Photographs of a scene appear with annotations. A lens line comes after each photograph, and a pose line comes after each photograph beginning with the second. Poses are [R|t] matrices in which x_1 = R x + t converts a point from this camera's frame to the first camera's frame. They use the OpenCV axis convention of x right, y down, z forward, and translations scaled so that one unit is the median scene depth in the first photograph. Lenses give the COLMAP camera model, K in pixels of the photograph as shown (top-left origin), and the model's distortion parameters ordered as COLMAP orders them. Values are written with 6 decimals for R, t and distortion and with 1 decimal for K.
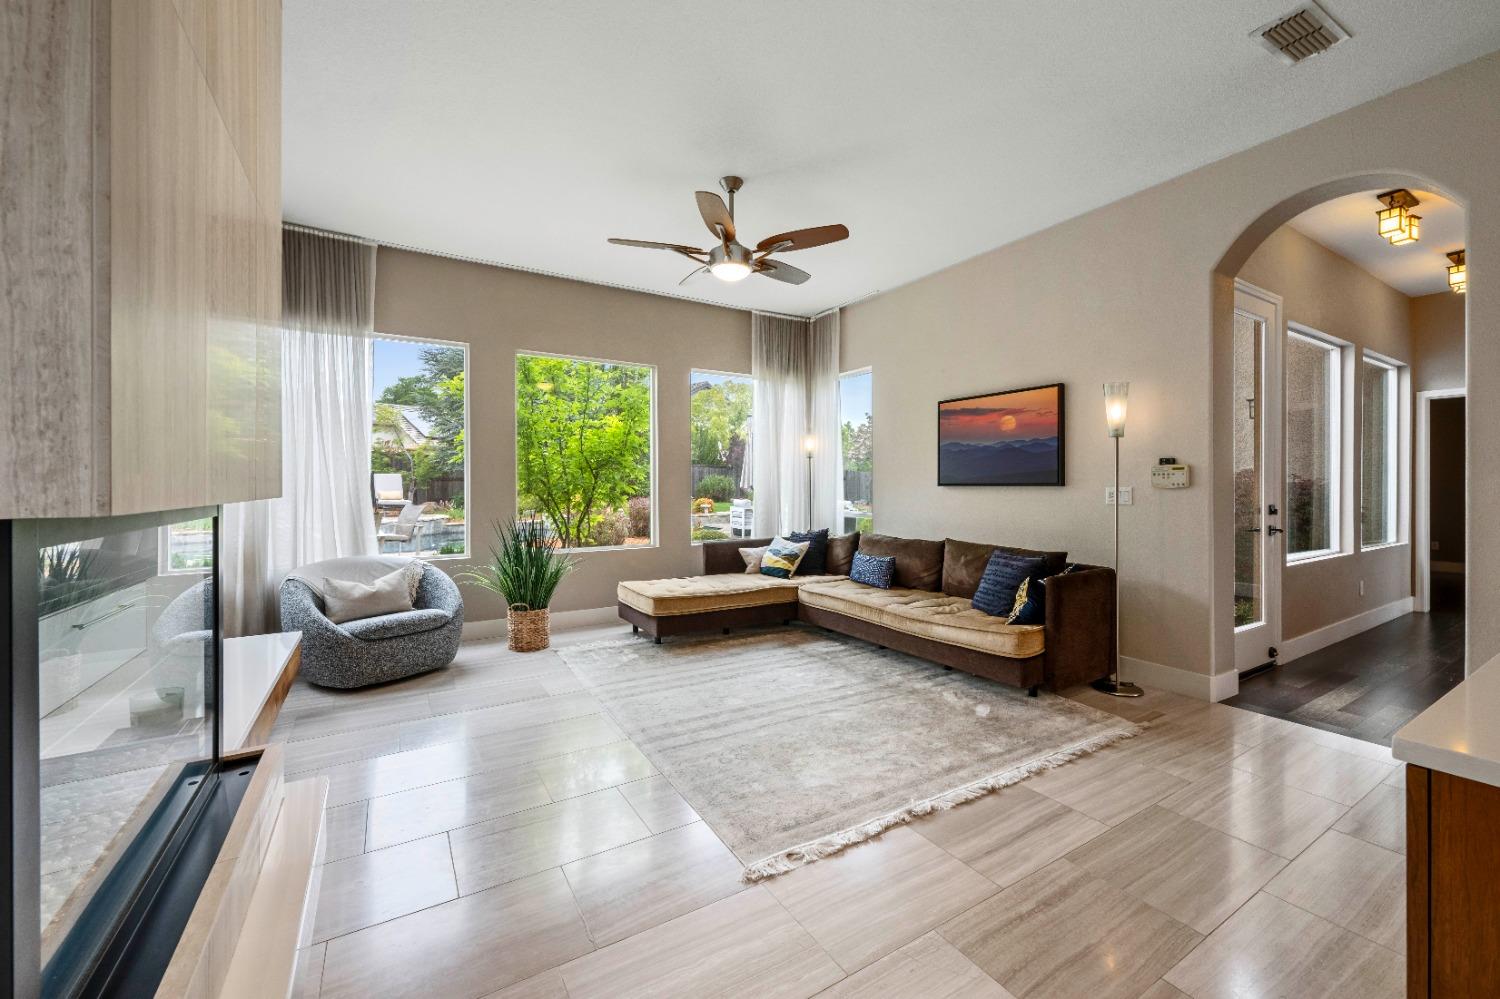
lens RADIAL K [[597.9, 0, 750.5], [0, 597.9, 490.4], [0, 0, 1]] dist [0.001182, -0.000817]
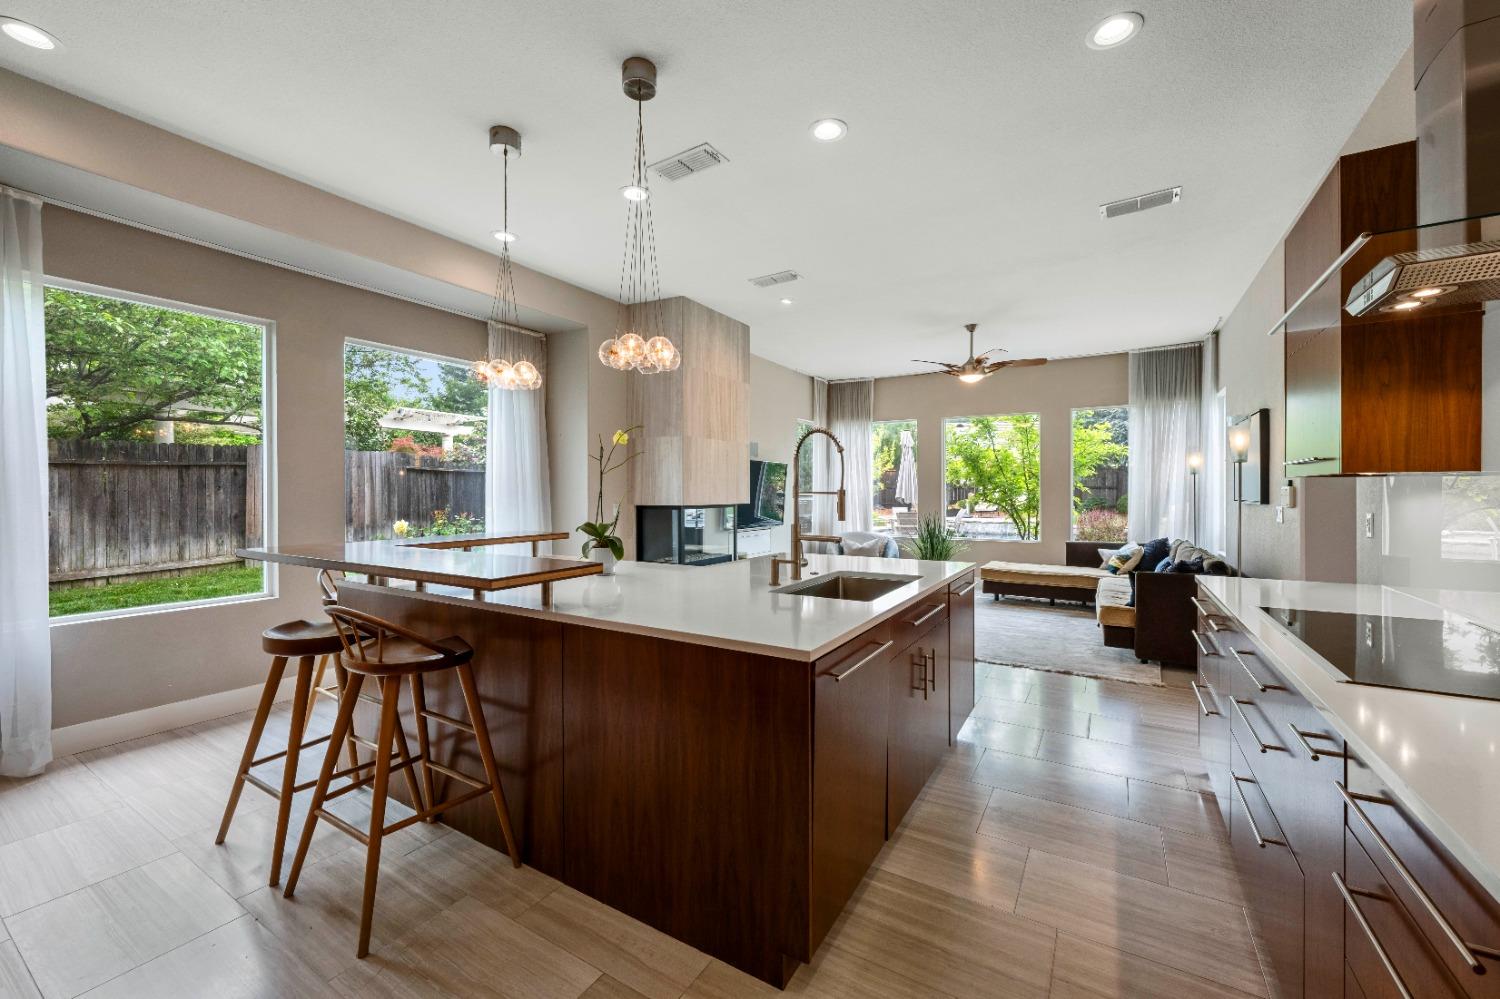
lens RADIAL K [[597.9, 0, 754.1], [0, 597.9, 496.7], [0, 0, 1]] dist [0.001182, -0.000817]
pose [[0.462684, 0.008067, -0.886487, 1.104904], [-0.005777, 0.999965, 0.006085, -0.023237], [0.886505, 0.002306, 0.462714, -0.332084]]
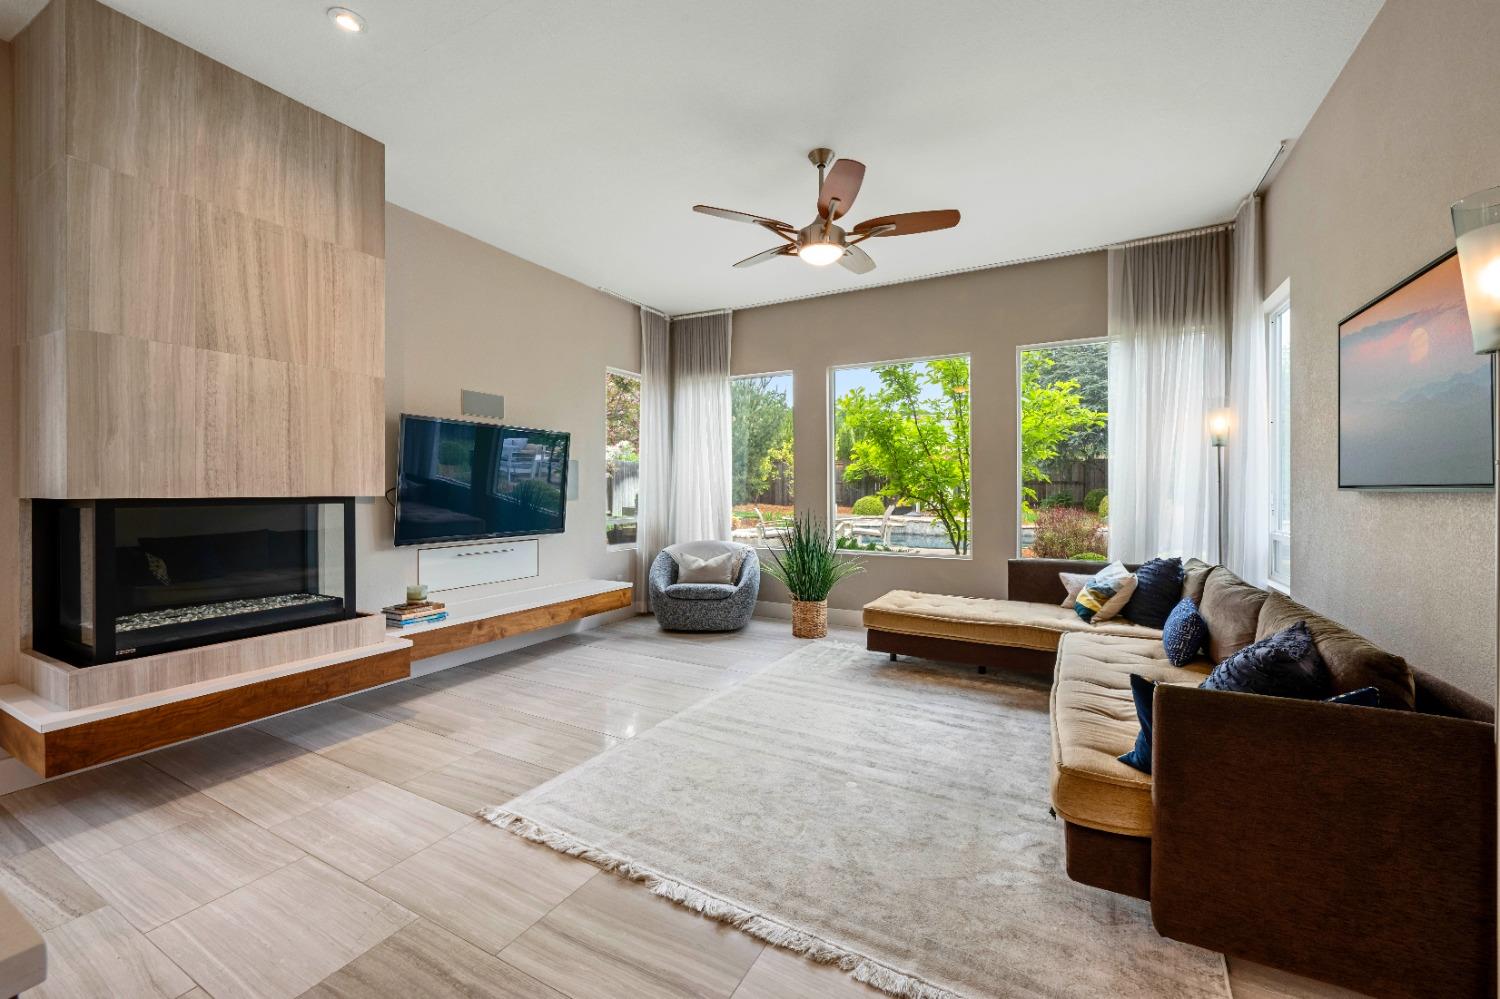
lens RADIAL K [[597.9, 0, 756.9], [0, 597.9, 490.9], [0, 0, 1]] dist [0.001182, -0.000817]
pose [[0.503542, 0.003104, -0.863965, 0.638440], [-0.007348, 0.999973, -0.000690, -0.004317], [0.863940, 0.006696, 0.503551, 0.416018]]
